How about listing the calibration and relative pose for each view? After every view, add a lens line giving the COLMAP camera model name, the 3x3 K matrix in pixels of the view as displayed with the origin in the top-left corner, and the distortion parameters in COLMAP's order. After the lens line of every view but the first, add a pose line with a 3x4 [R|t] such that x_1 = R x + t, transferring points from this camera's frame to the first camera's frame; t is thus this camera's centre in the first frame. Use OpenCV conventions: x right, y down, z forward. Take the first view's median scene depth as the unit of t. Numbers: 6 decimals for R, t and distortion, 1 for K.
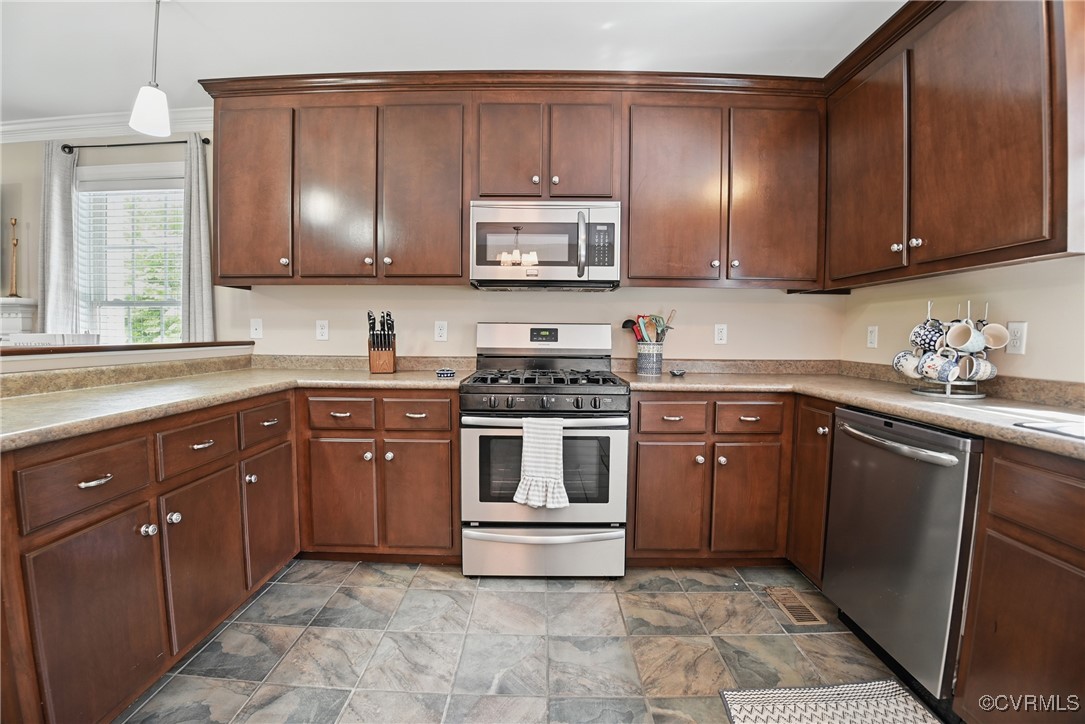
lens RADIAL K [[468.1, 0, 542.5], [0, 468.1, 362.0], [0, 0, 1]] dist [-0.056626, 0.000038]
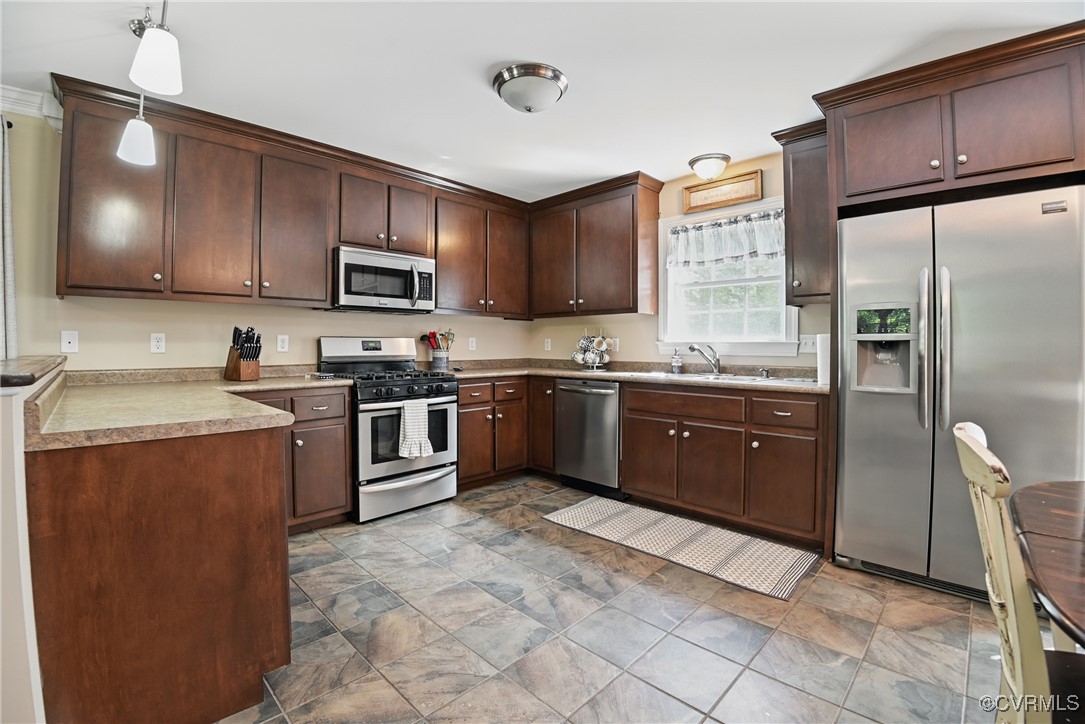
lens RADIAL K [[473.6, 0, 541.7], [0, 473.6, 354.1], [0, 0, 1]] dist [-0.055041, 0.000752]
pose [[0.689826, -0.022163, 0.723636, -0.806099], [0.047675, 0.998752, -0.014858, 0.012593], [-0.722403, 0.044749, 0.690022, -0.367797]]
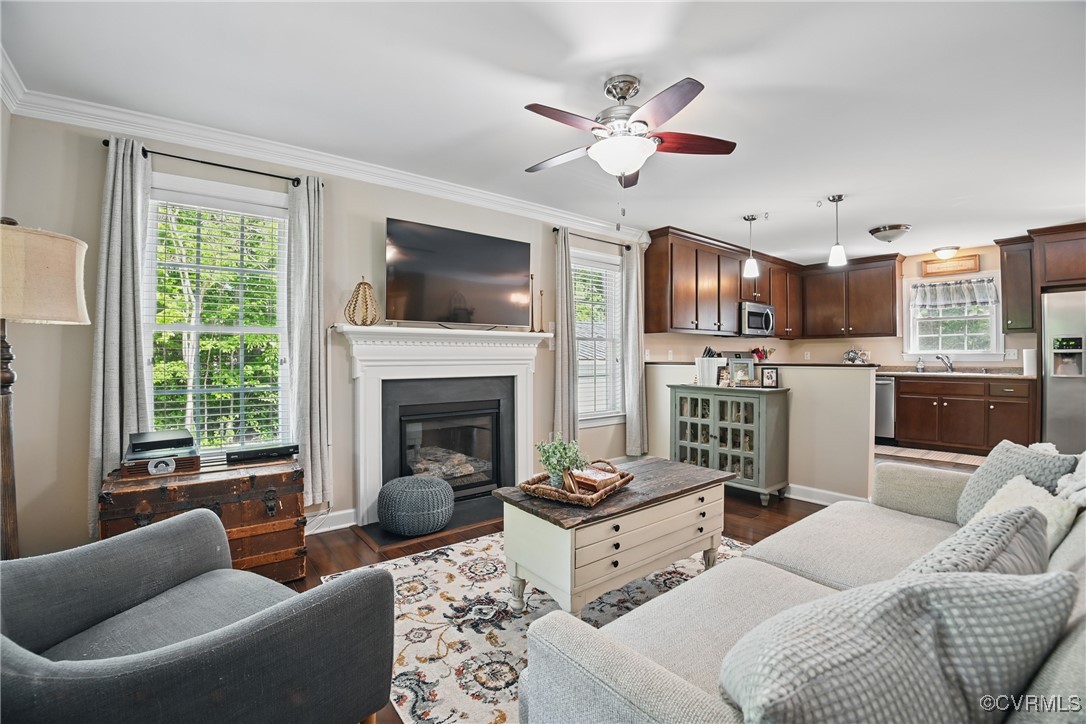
lens RADIAL K [[474.0, 0, 542.2], [0, 474.0, 354.1], [0, 0, 1]] dist [-0.055041, 0.000752]
pose [[0.782360, -0.006778, 0.622789, -2.822083], [0.045158, 0.997926, -0.045869, -0.007394], [-0.621187, 0.064010, 0.781044, -0.281130]]
